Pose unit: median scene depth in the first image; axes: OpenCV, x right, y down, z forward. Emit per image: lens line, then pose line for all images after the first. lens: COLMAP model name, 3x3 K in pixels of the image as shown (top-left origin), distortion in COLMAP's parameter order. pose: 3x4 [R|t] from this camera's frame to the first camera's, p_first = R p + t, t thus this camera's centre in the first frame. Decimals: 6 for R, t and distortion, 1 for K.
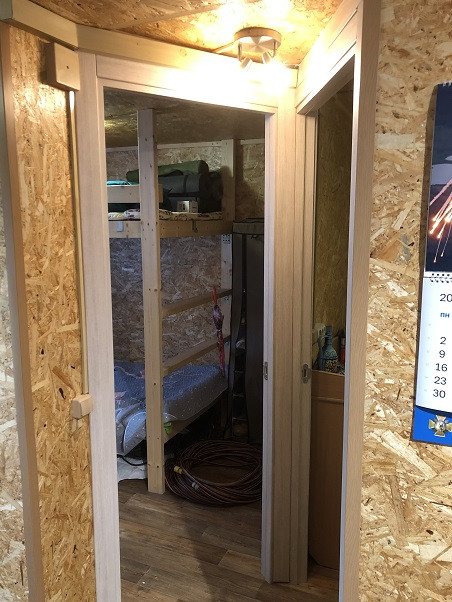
lens RADIAL K [[504.1, 0, 226.0], [0, 504.1, 301.0], [0, 0, 1]] dist [0.118344, -0.312805]
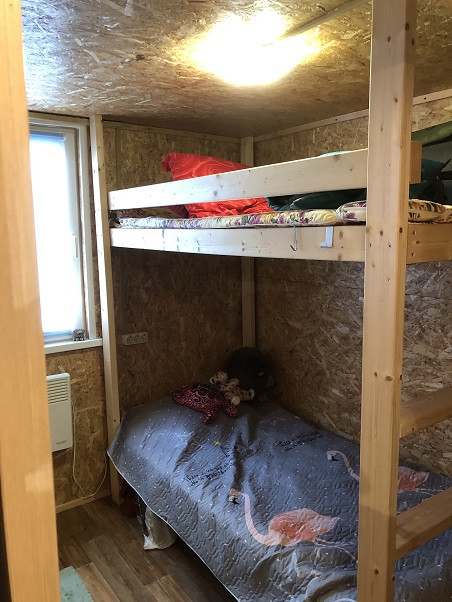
lens RADIAL K [[504.1, 0, 226.0], [0, 504.1, 301.0], [0, 0, 1]] dist [0.118344, -0.312805]
pose [[0.864800, 0.063696, -0.498059, -0.041657], [-0.068685, 0.997604, 0.008321, -0.082055], [0.497396, 0.027013, 0.867103, 0.519852]]
